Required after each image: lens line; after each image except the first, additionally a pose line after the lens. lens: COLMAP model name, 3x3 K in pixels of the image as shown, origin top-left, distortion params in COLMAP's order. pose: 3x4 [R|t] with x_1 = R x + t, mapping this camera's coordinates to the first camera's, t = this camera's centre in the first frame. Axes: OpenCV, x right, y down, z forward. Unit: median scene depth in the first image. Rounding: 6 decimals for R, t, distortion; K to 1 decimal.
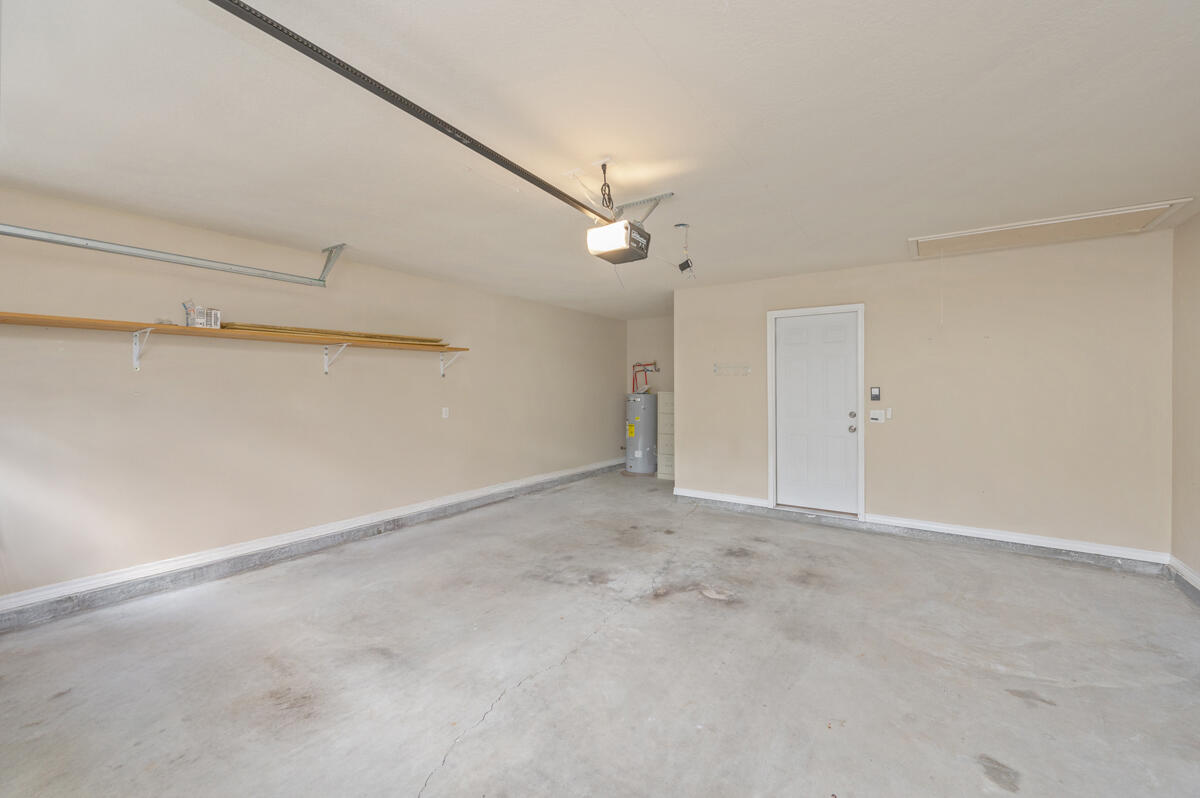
lens RADIAL K [[486.7, 0, 602.4], [0, 486.7, 394.6], [0, 0, 1]] dist [-0.003470, 0.001204]
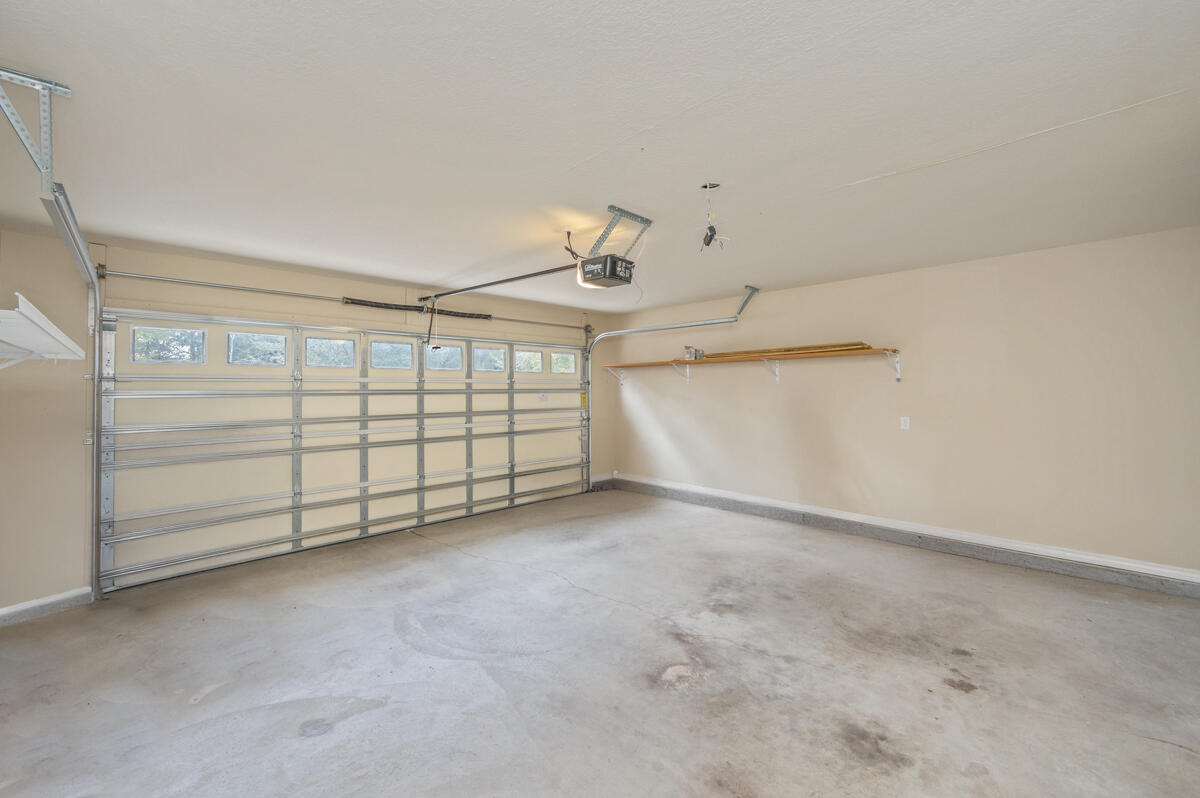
lens RADIAL K [[486.7, 0, 602.4], [0, 486.7, 391.4], [0, 0, 1]] dist [-0.003470, 0.001204]
pose [[-0.202734, 0.005989, -0.979216, 0.875176], [-0.011868, 0.999893, 0.008573, -0.026904], [0.979162, 0.013359, -0.202641, 0.914755]]
